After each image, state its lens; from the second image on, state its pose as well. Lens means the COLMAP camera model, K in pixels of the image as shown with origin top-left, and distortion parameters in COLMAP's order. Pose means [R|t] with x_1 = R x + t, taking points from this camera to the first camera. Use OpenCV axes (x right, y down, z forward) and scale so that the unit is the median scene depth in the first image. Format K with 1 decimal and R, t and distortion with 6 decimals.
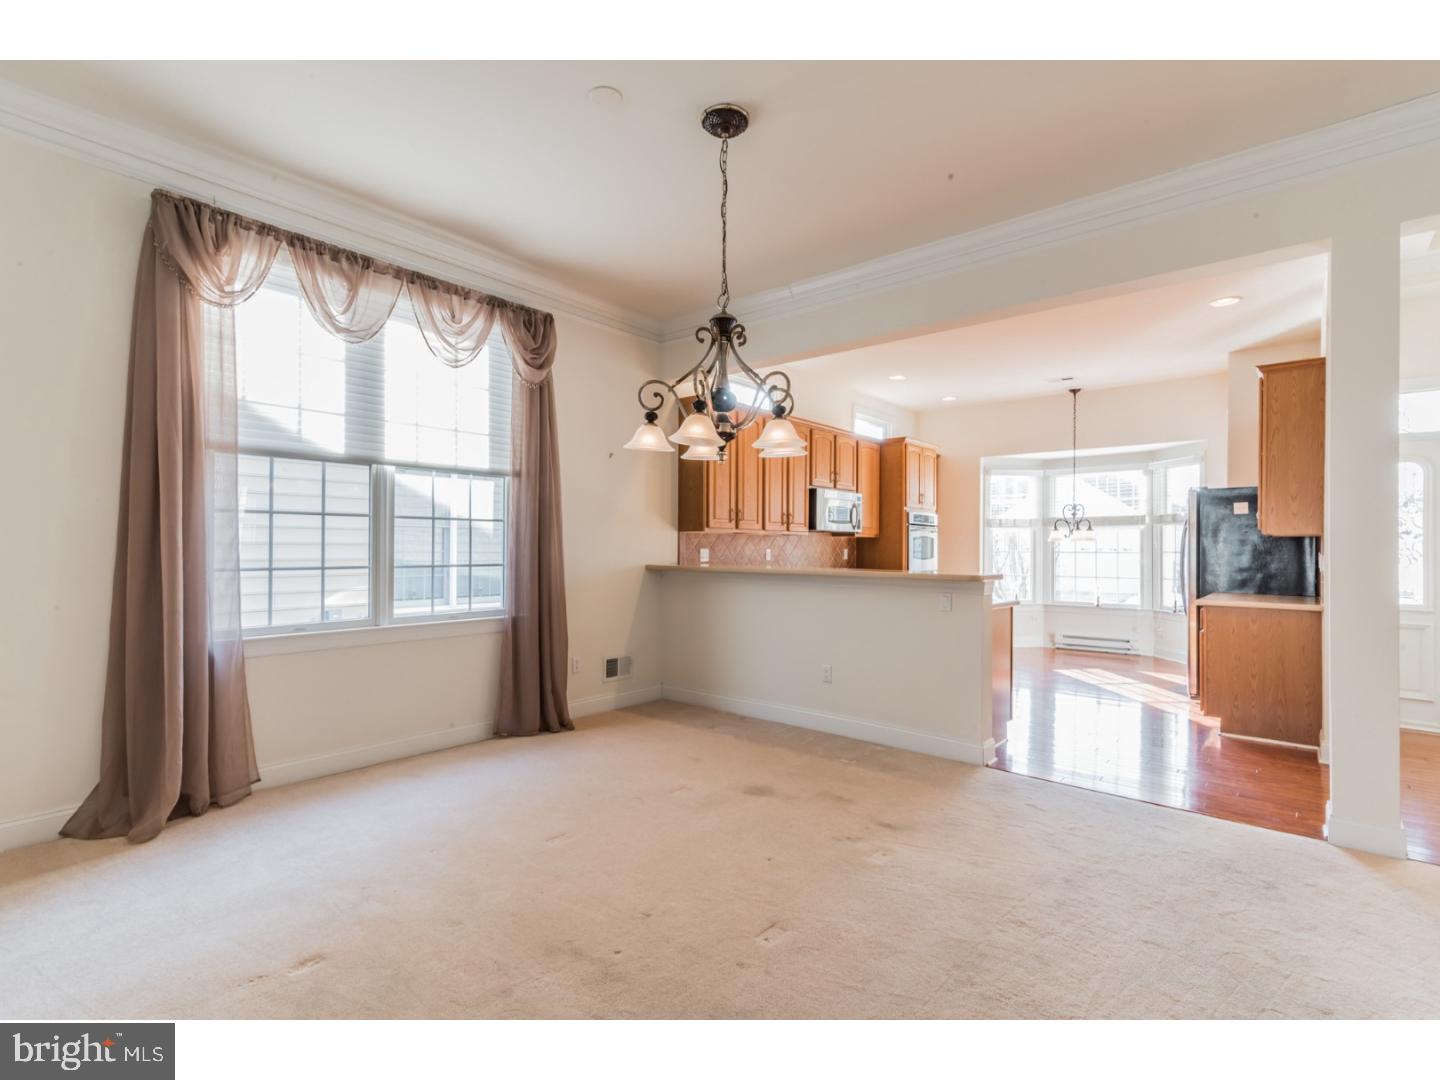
lens RADIAL K [[704.3, 0, 726.7], [0, 704.3, 543.2], [0, 0, 1]] dist [0.021057, 0.001075]
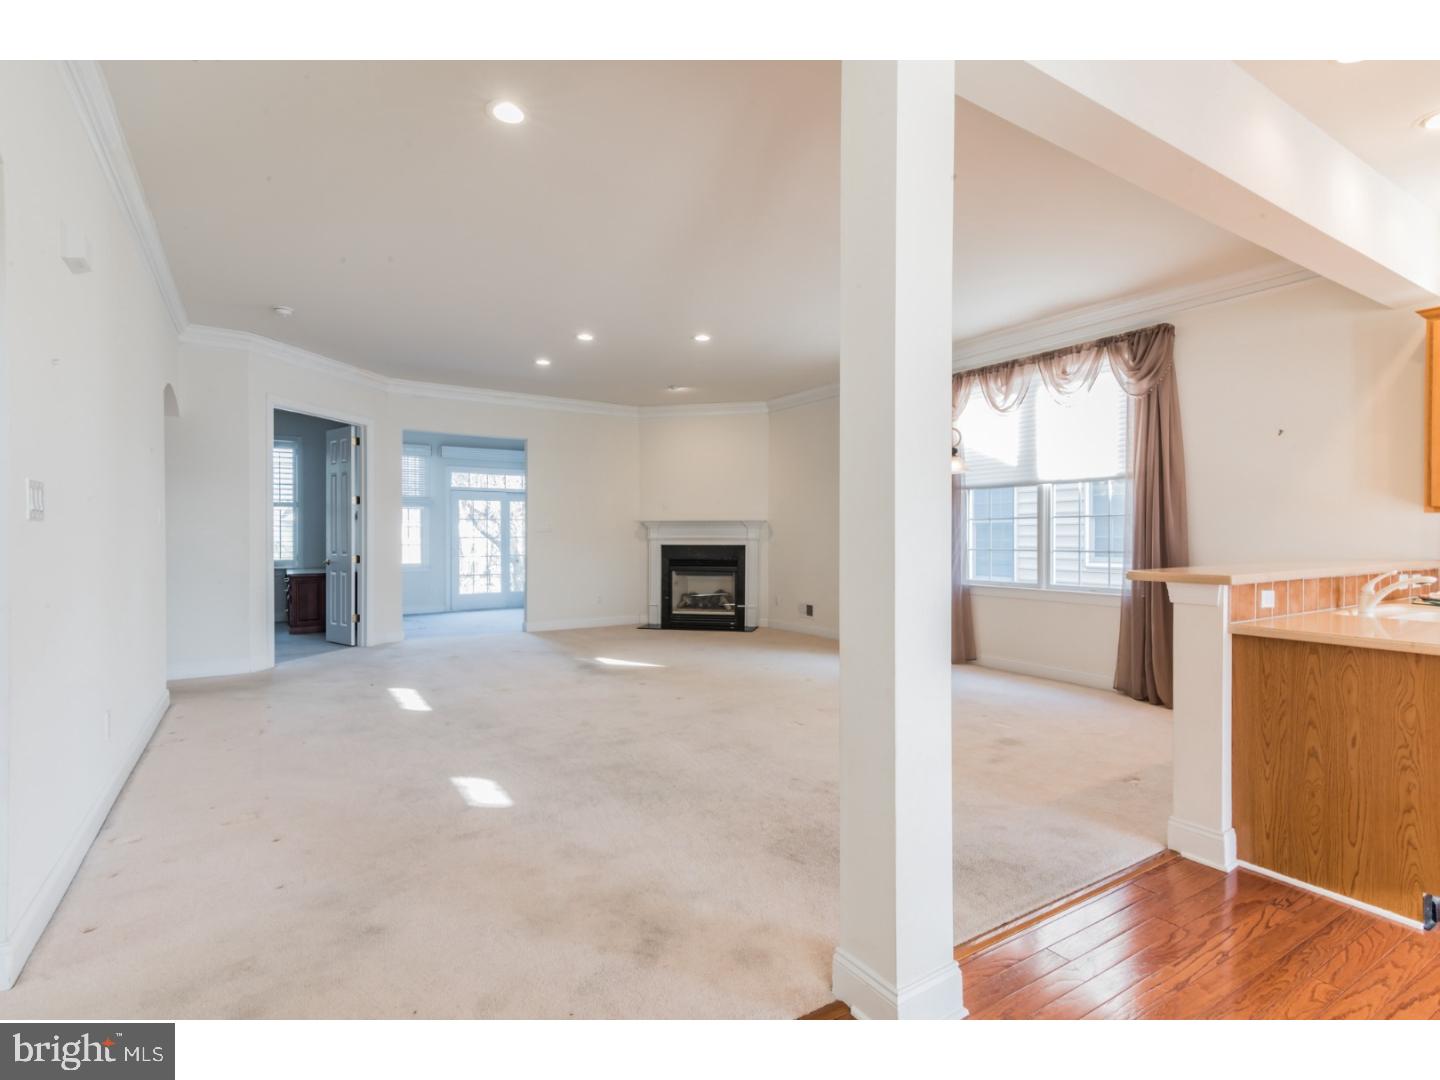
lens RADIAL K [[704.3, 0, 726.7], [0, 704.3, 543.2], [0, 0, 1]] dist [0.021057, 0.001075]
pose [[-0.297451, 0.002364, -0.954734, 0.982580], [0.002926, 0.999994, 0.001565, 0.011594], [0.954733, -0.002329, -0.297456, 0.670411]]
